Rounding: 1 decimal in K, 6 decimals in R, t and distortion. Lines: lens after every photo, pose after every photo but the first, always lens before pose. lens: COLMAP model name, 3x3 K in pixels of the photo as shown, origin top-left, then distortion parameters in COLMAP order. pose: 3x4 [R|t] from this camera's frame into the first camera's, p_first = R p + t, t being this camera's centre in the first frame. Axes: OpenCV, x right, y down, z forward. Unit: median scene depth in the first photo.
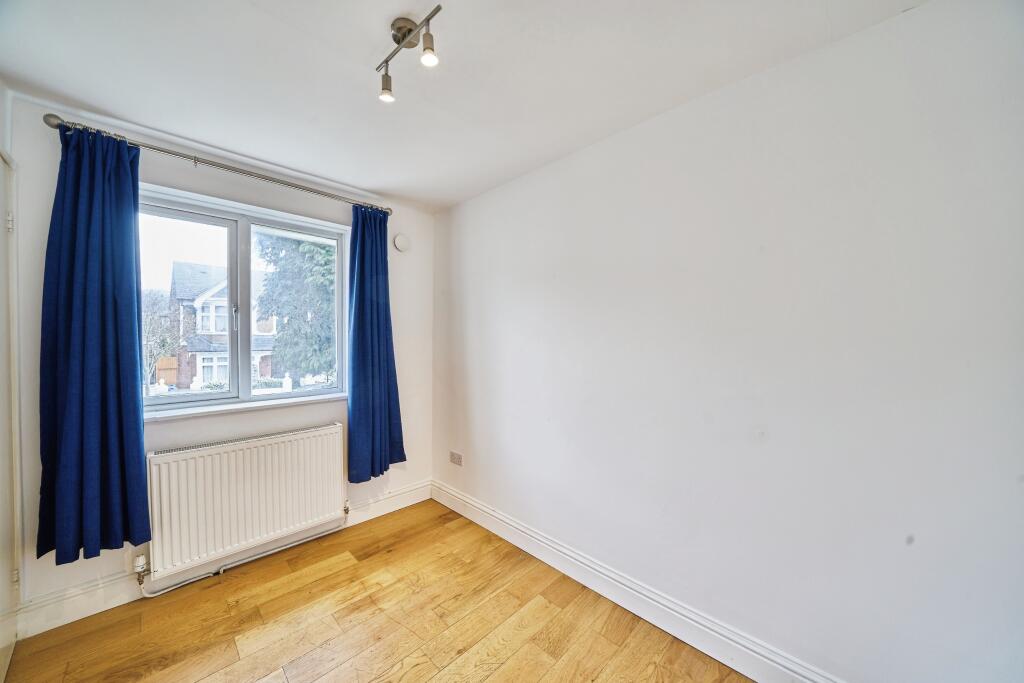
lens RADIAL K [[341.8, 0, 510.6], [0, 341.8, 346.3], [0, 0, 1]] dist [-0.001065, -0.000001]
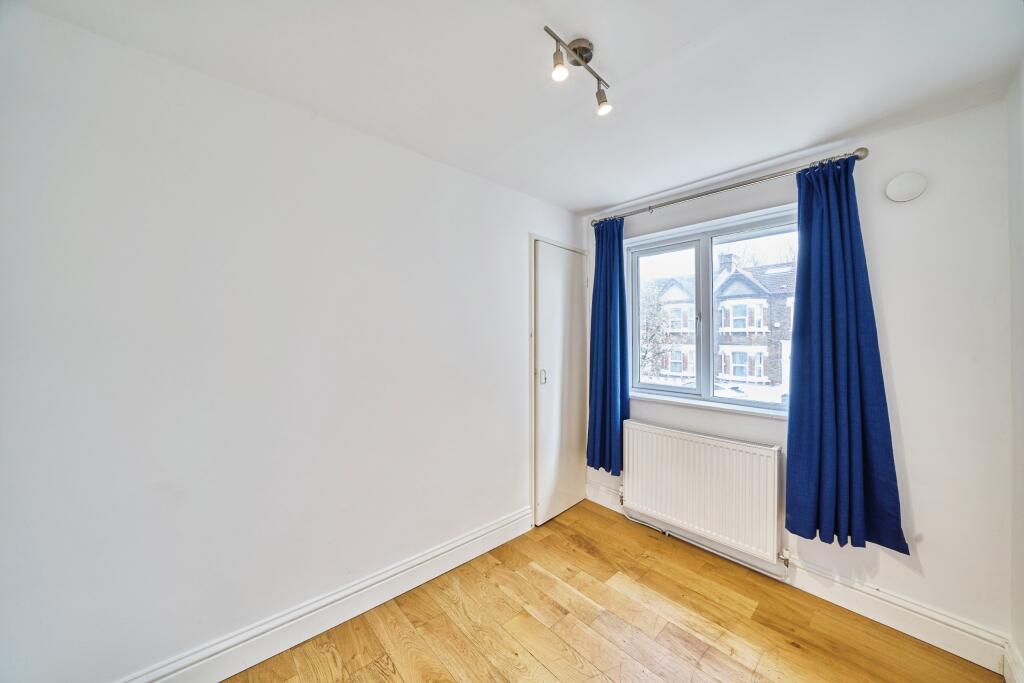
lens RADIAL K [[351.8, 0, 514.0], [0, 351.8, 338.0], [0, 0, 1]] dist [-0.012586, 0.000001]
pose [[-0.011706, -0.007929, -0.999900, 0.405435], [-0.038197, 0.999242, -0.007477, -0.006802], [0.999202, 0.038106, -0.012000, 0.442127]]
